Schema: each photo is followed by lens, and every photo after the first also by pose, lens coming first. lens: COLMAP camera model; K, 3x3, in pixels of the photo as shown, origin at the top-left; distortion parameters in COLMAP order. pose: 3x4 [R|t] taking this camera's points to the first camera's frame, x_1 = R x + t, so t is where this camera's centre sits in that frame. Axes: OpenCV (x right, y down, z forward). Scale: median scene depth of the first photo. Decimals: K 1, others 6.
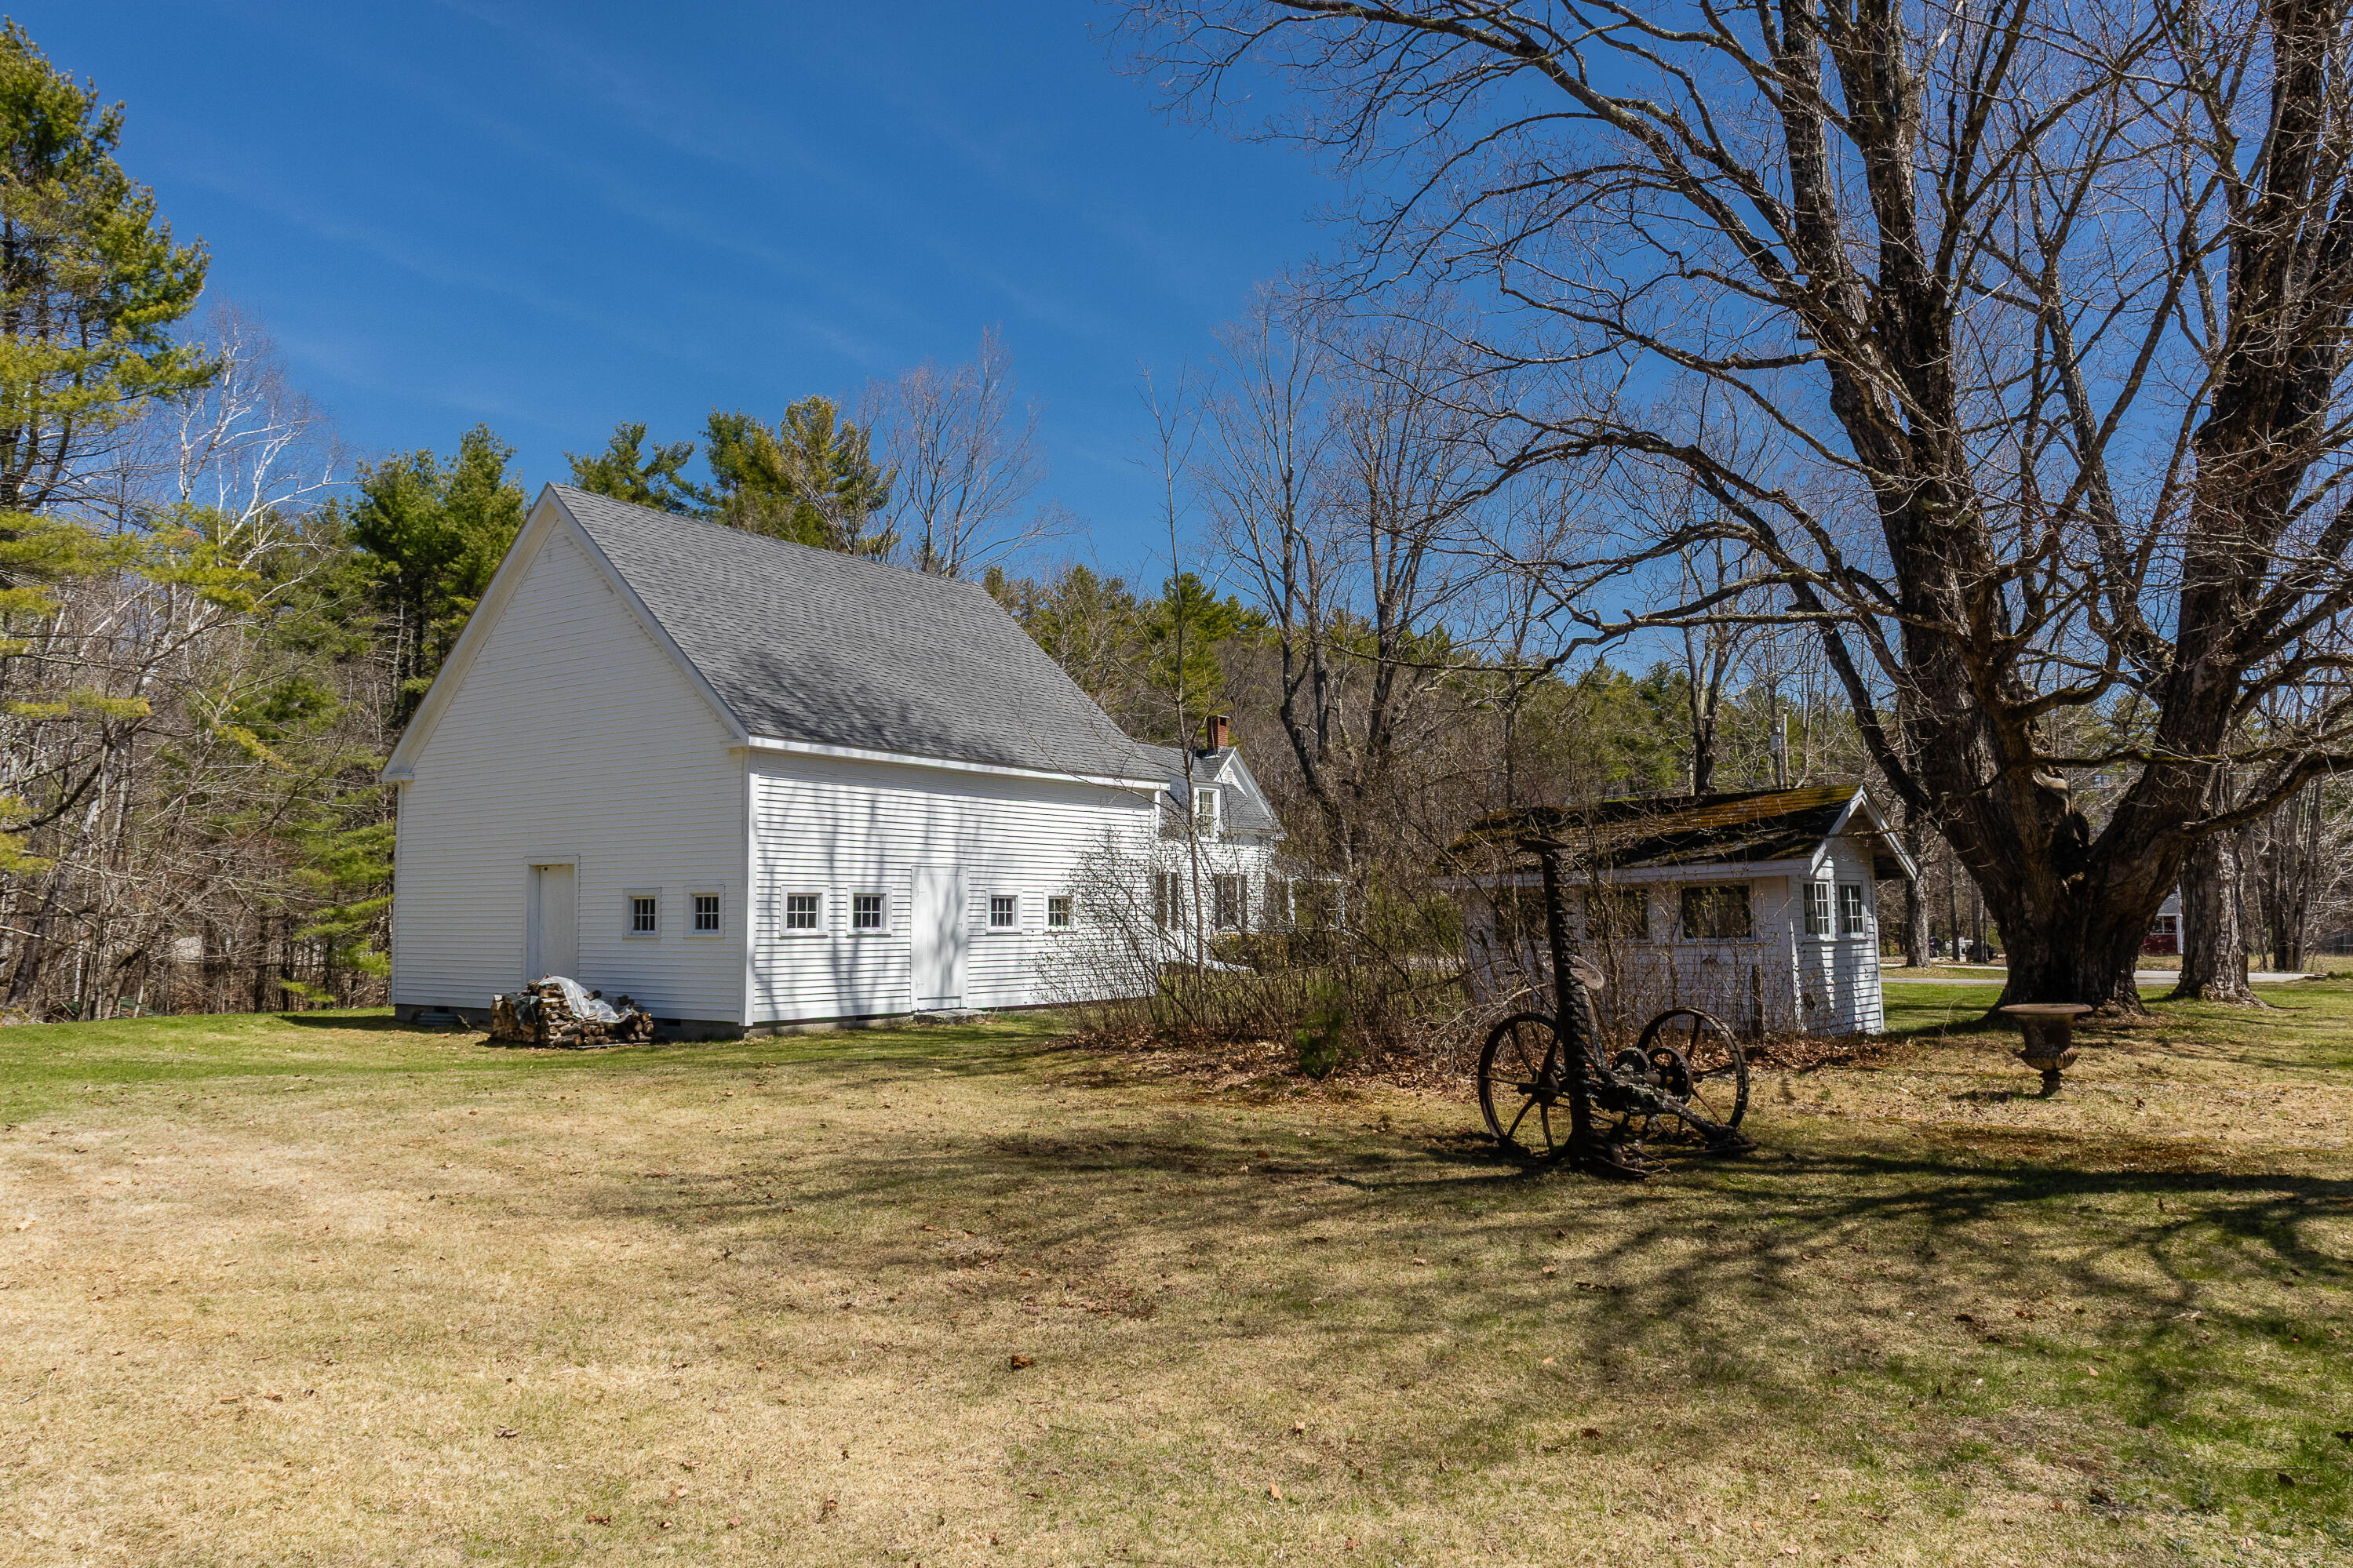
lens RADIAL K [[1646.2, 0, 1176.5], [0, 1646.2, 784.0], [0, 0, 1]] dist [0.005837, -0.001189]
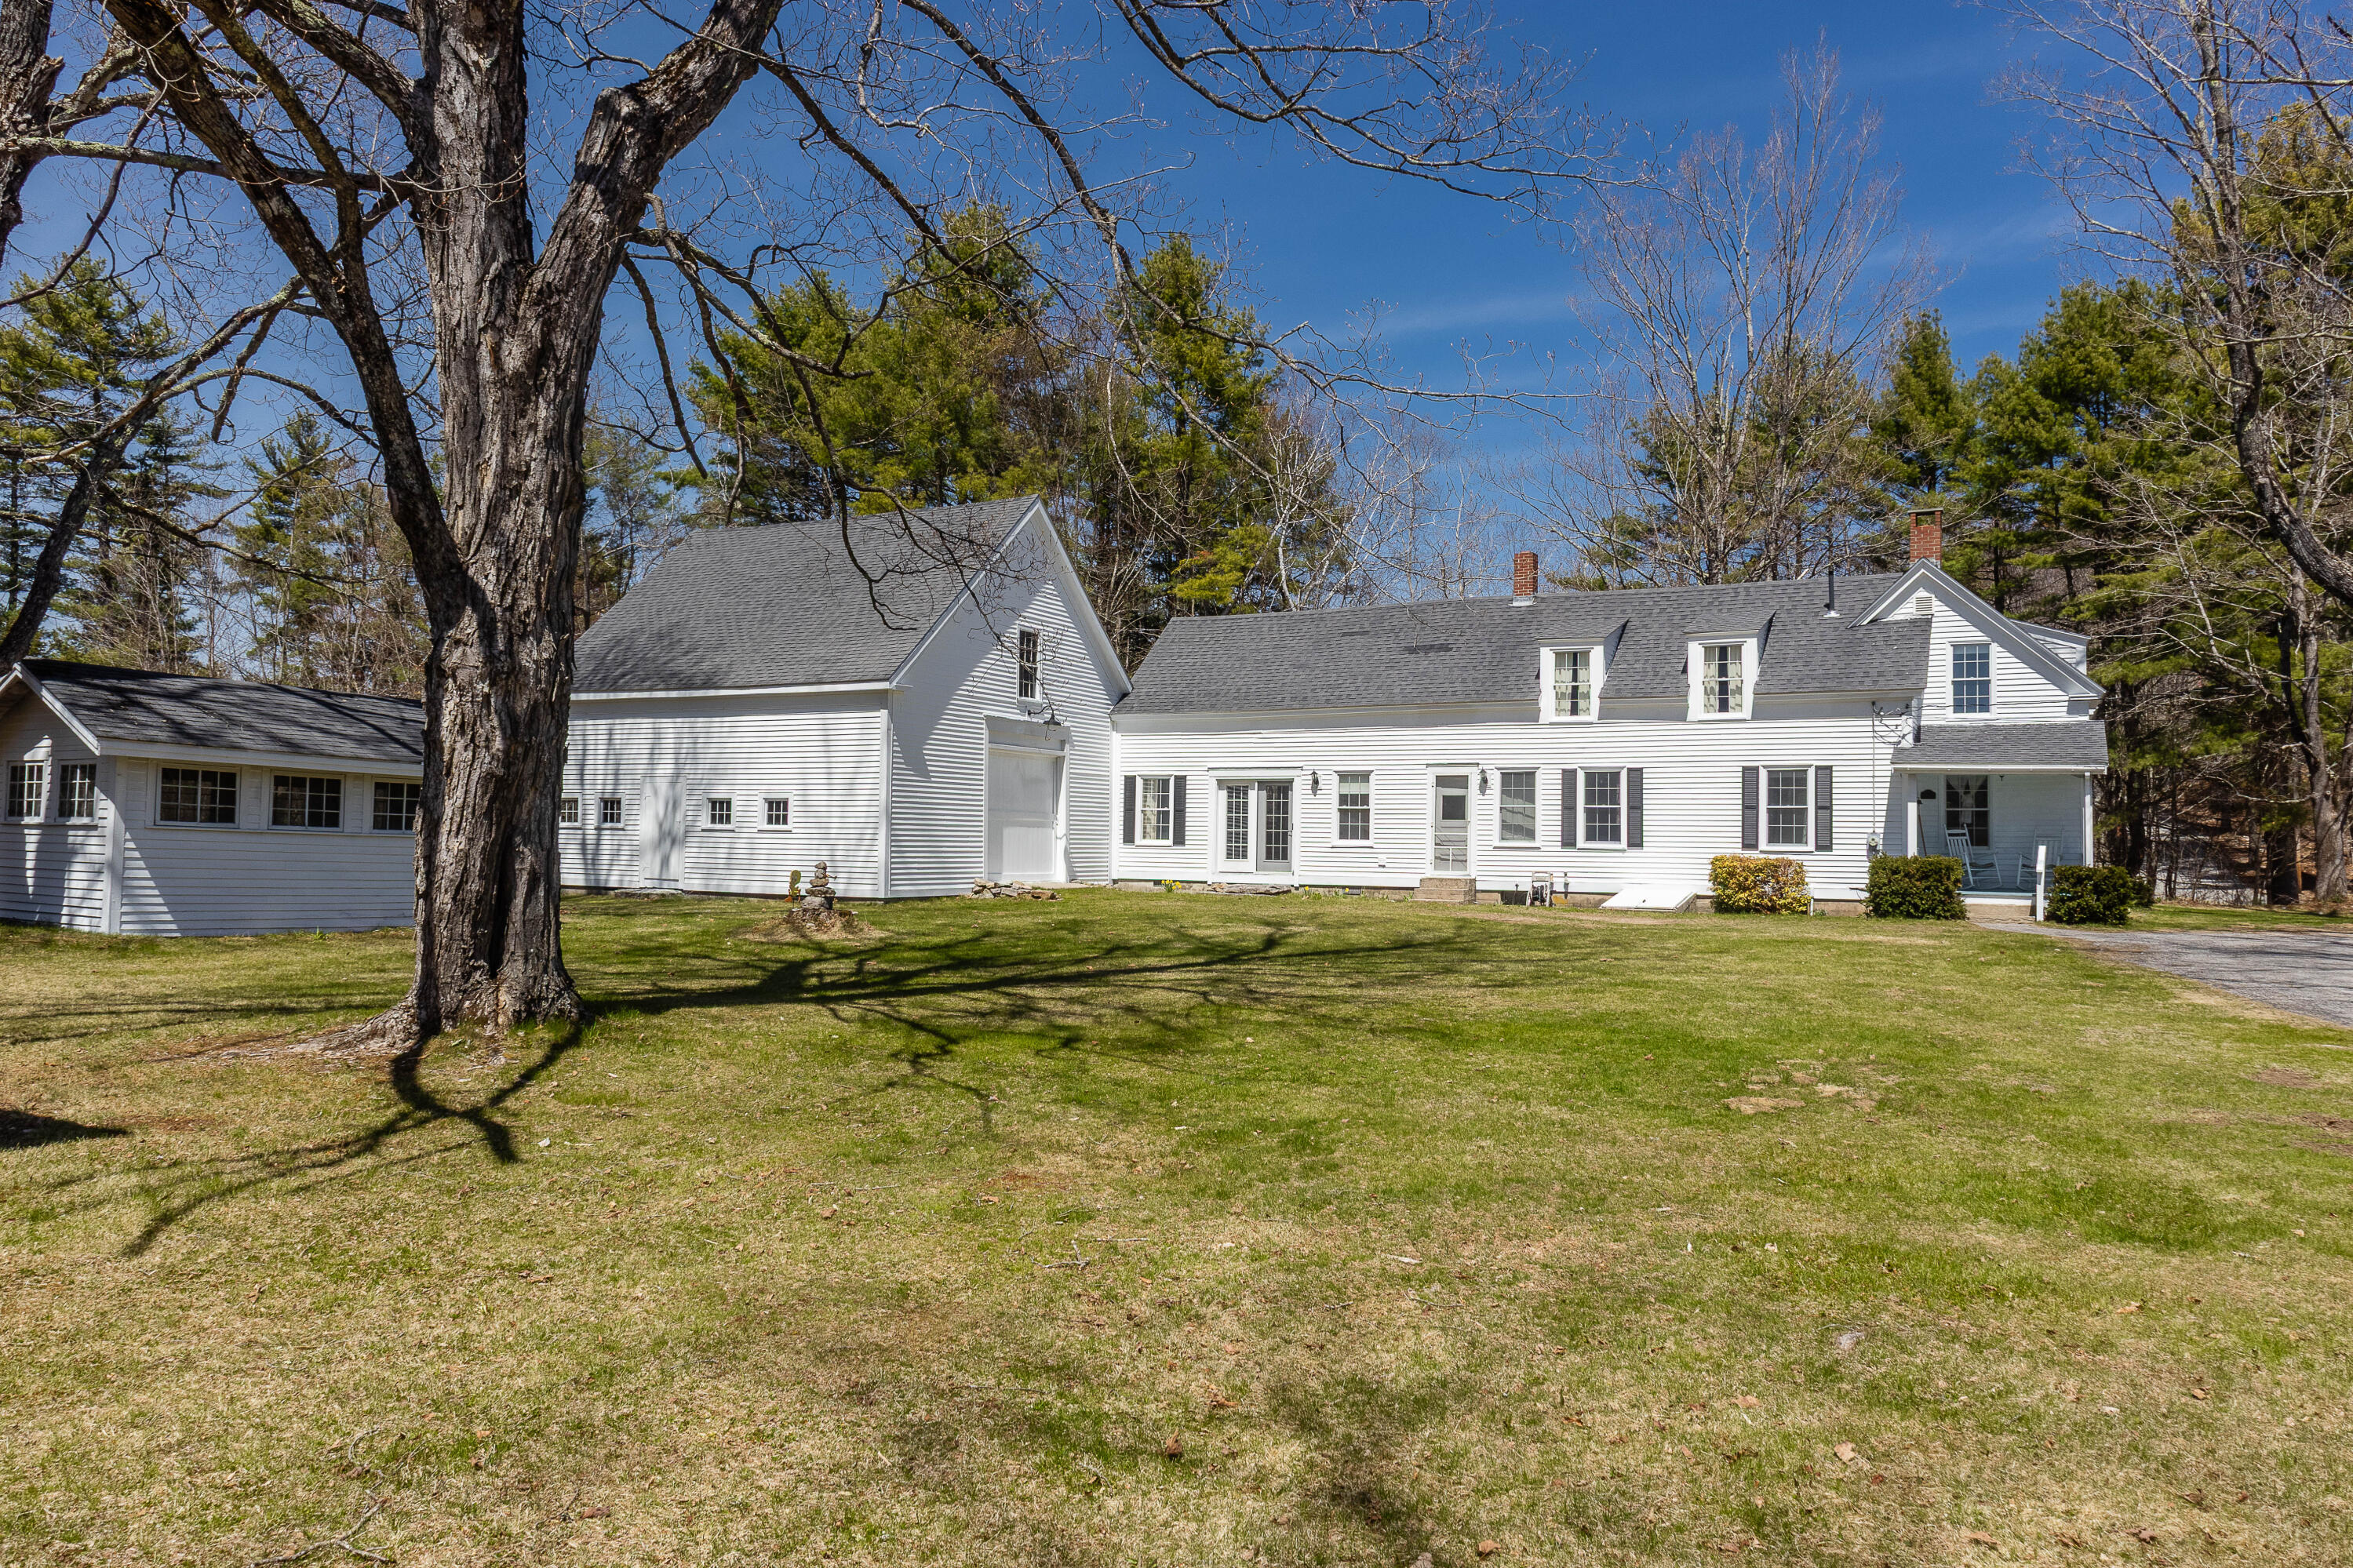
lens RADIAL K [[1601.6, 0, 1180.9], [0, 1601.6, 789.4], [0, 0, 1]] dist [-0.000446, -0.000716]
pose [[0.128081, -0.002344, -0.991761, 1.216168], [0.077689, 0.996948, 0.007677, 0.088590], [0.988716, -0.078032, 0.127873, 1.337519]]
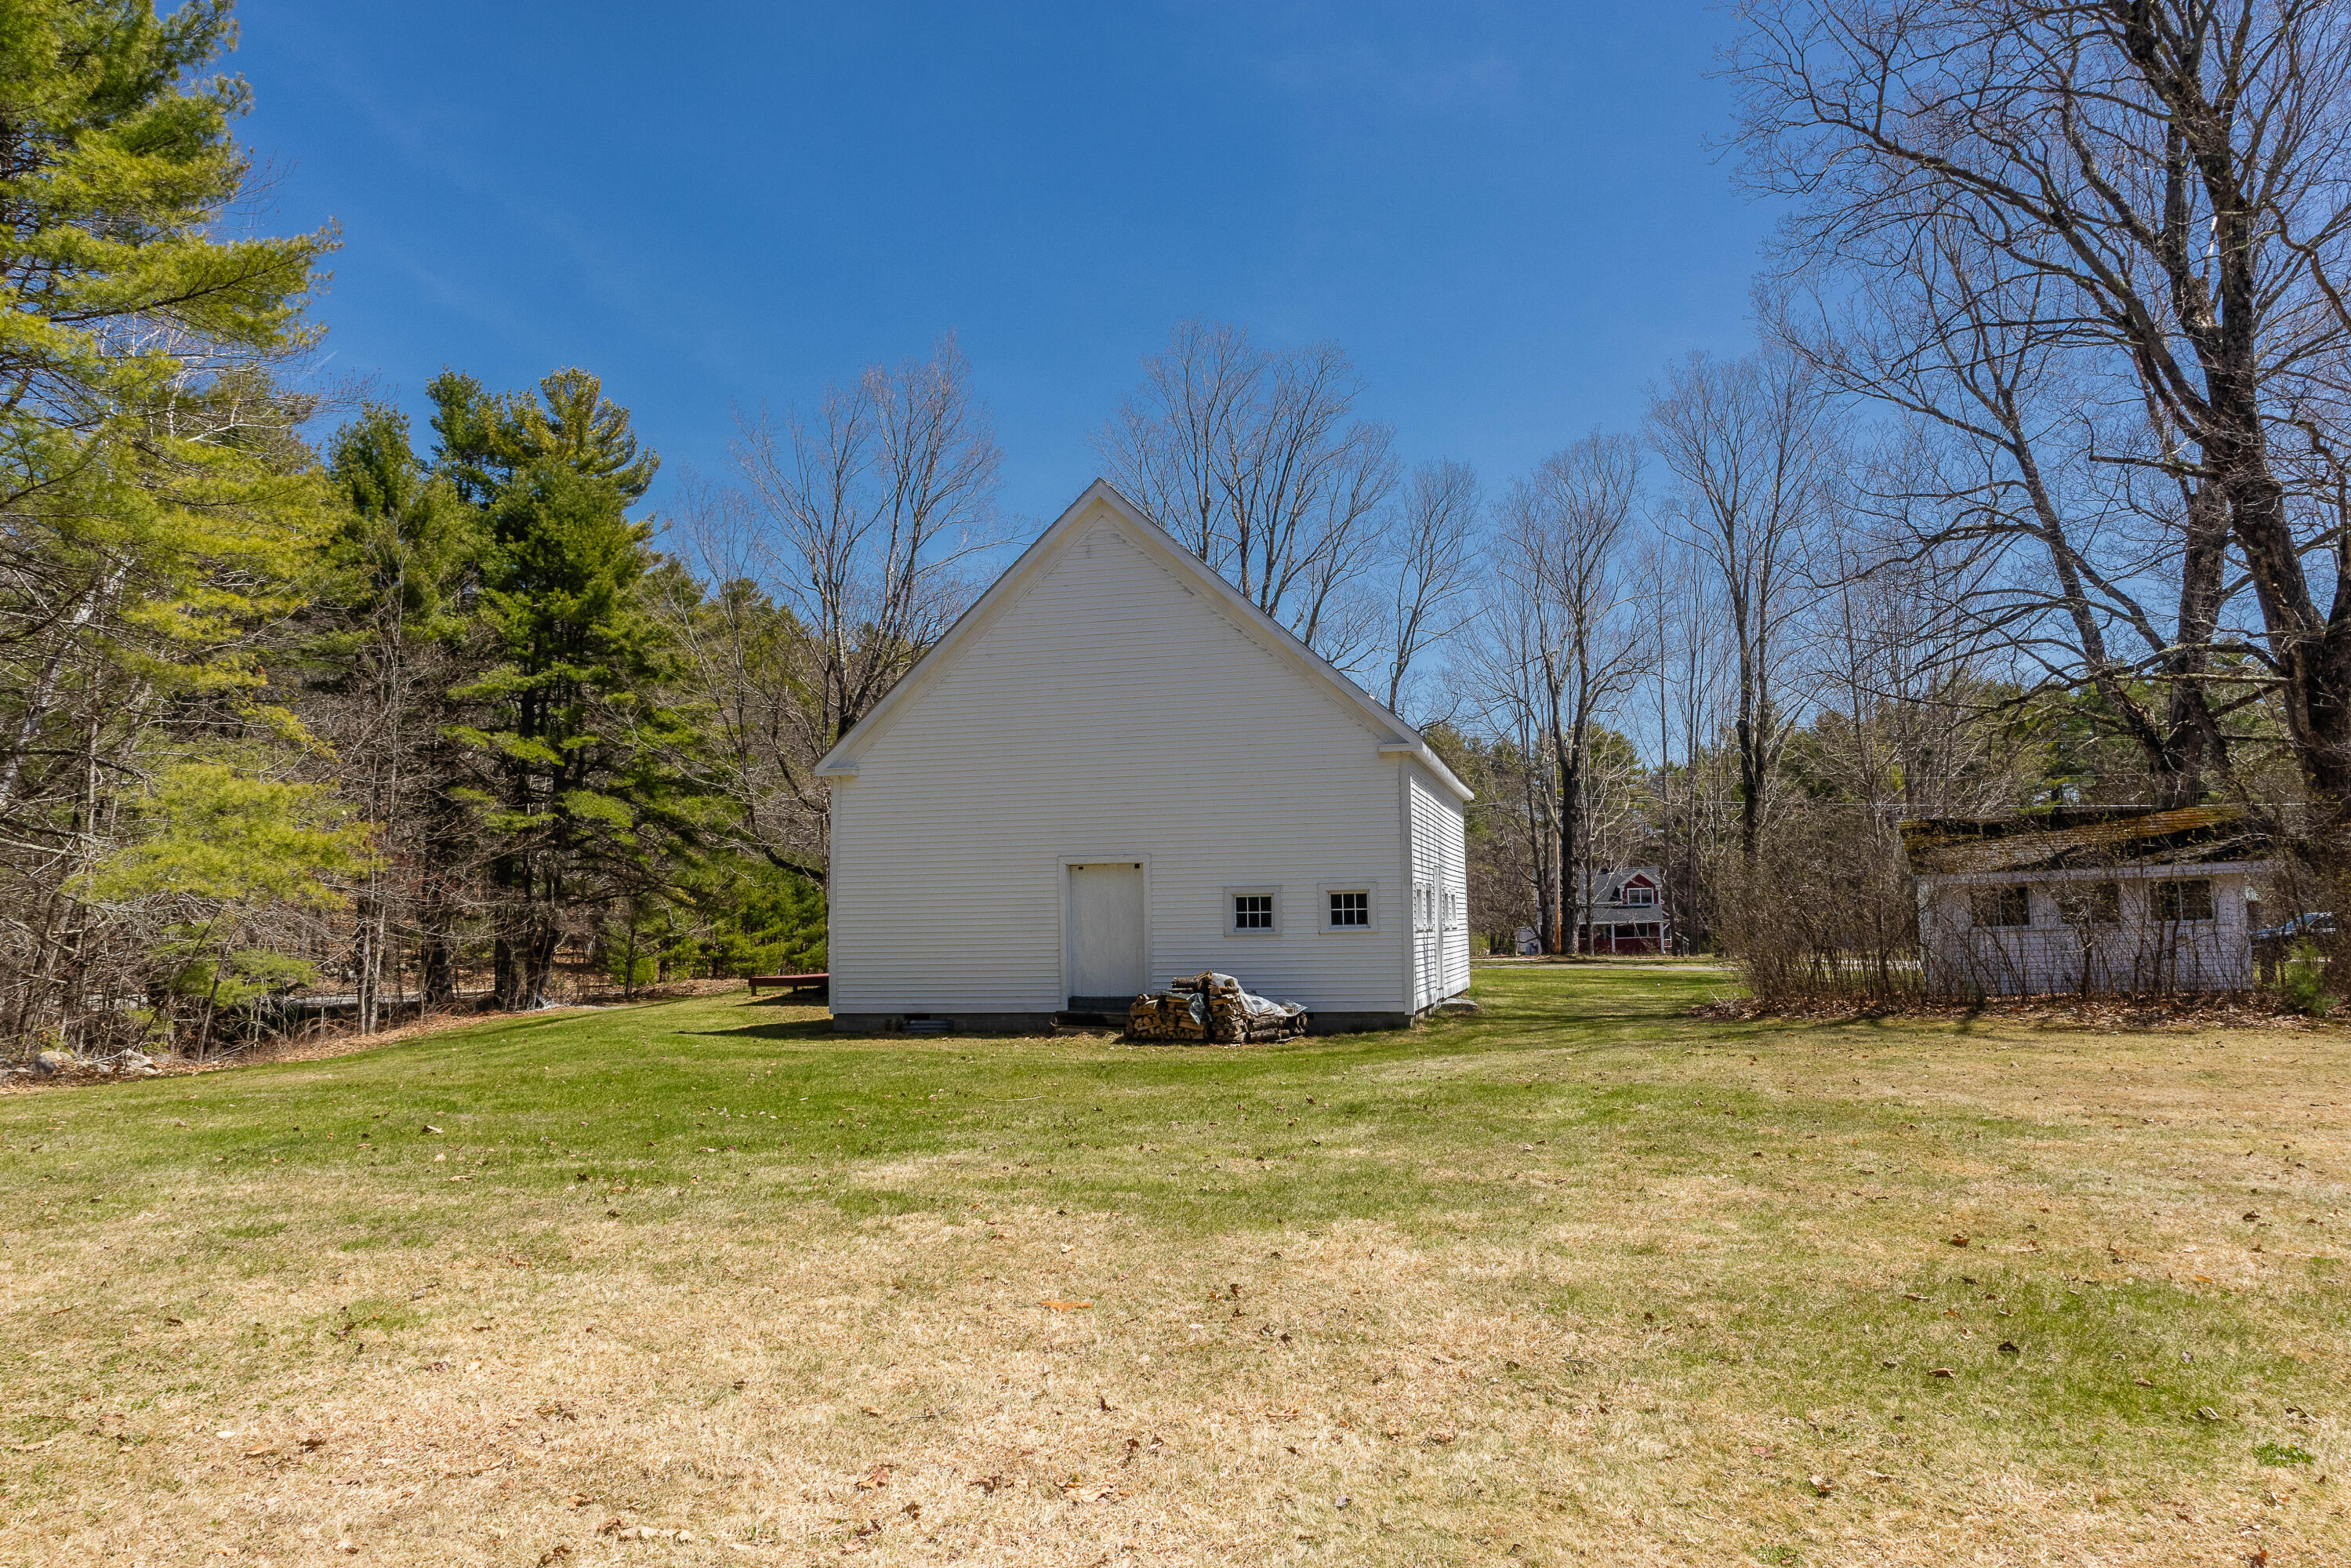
lens RADIAL K [[1621.9, 0, 1173.2], [0, 1621.9, 796.2], [0, 0, 1]] dist [-0.001274, 0.001815]
pose [[0.923911, 0.019490, 0.382111, -0.760151], [-0.018419, 0.999809, -0.006462, 0.015247], [-0.382164, -0.001068, 0.924094, 0.093898]]
